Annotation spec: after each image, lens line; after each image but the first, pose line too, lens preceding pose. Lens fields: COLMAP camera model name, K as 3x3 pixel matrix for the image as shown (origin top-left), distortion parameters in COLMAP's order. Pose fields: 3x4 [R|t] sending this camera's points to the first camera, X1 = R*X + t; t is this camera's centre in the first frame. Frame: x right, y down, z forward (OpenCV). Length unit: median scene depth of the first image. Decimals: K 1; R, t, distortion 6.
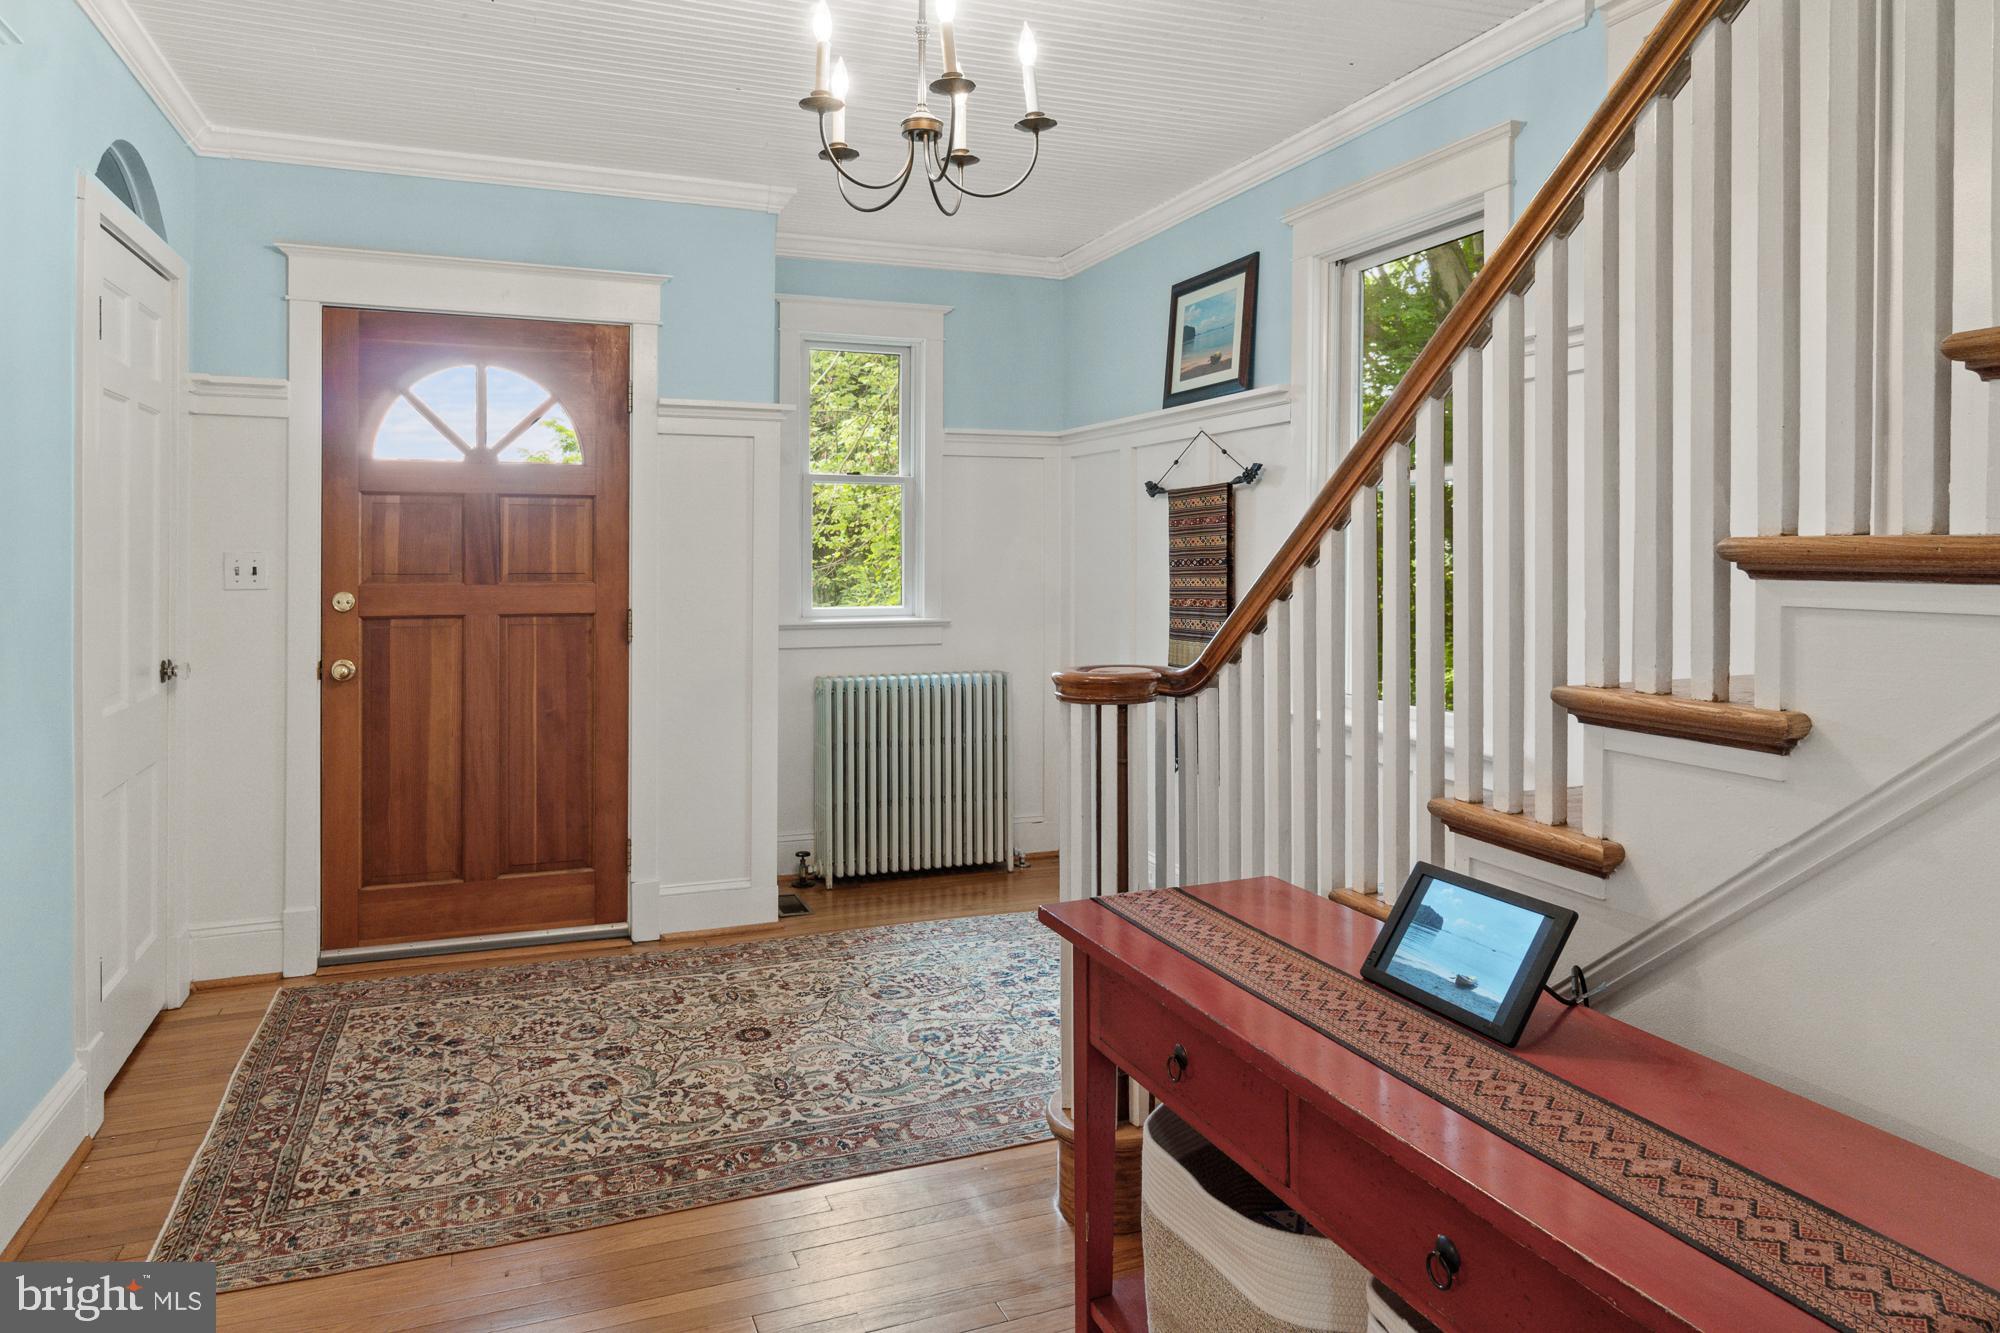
lens RADIAL K [[1241.2, 0, 983.8], [0, 1241.2, 576.7], [0, 0, 1]] dist [-0.001183, -0.000993]
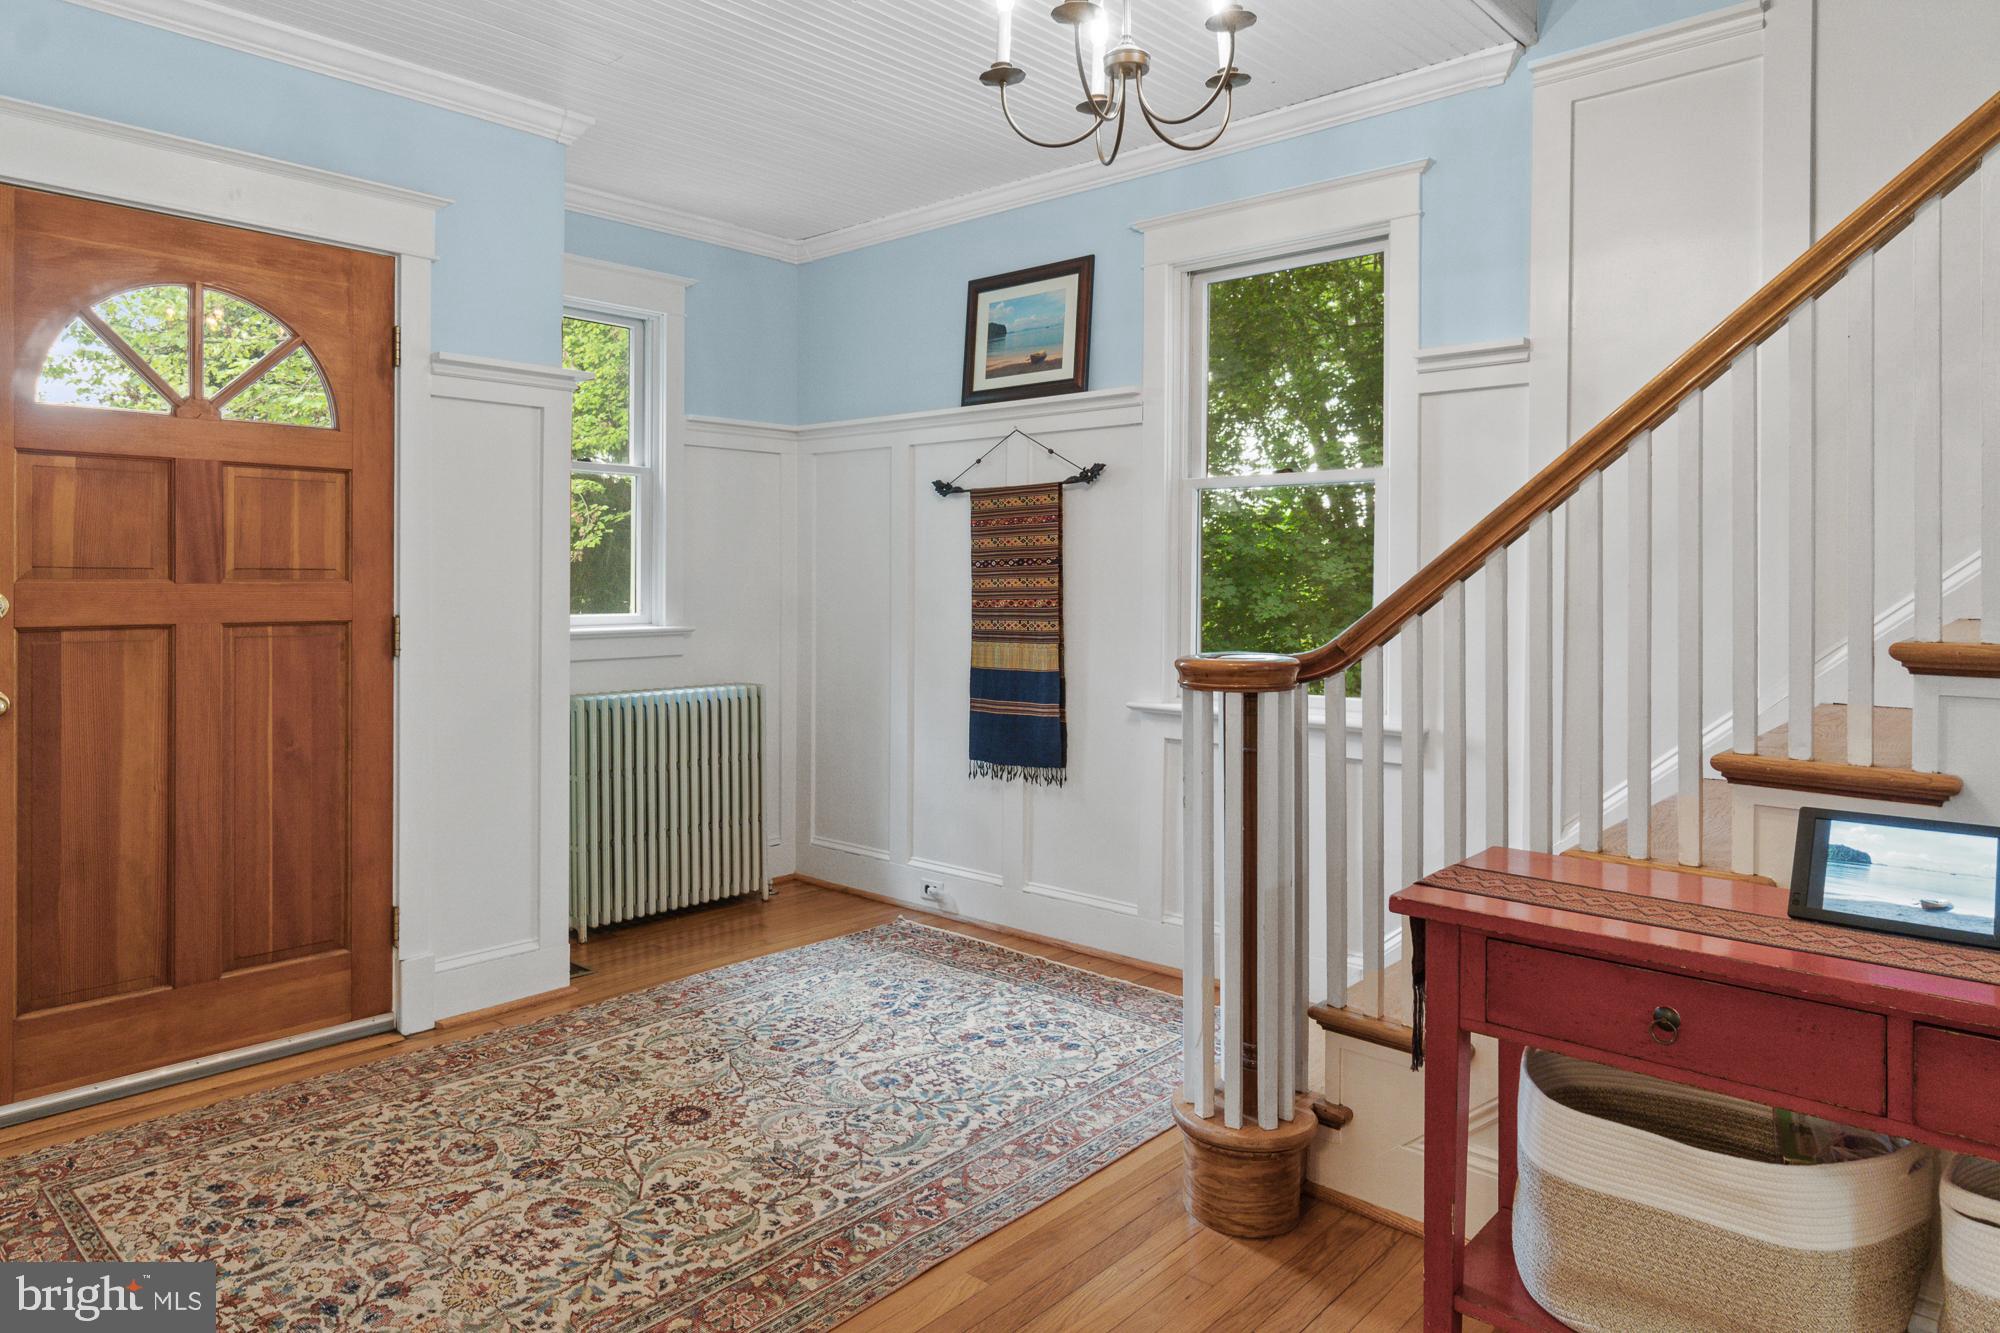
lens RADIAL K [[1241.2, 0, 1000.2], [0, 1241.2, 592.5], [0, 0, 1]] dist [-0.001183, -0.000993]
pose [[0.899056, -0.003000, 0.437823, -0.300029], [0.004037, 0.999991, -0.001438, 0.015099], [-0.437815, 0.003060, 0.899060, 0.127629]]
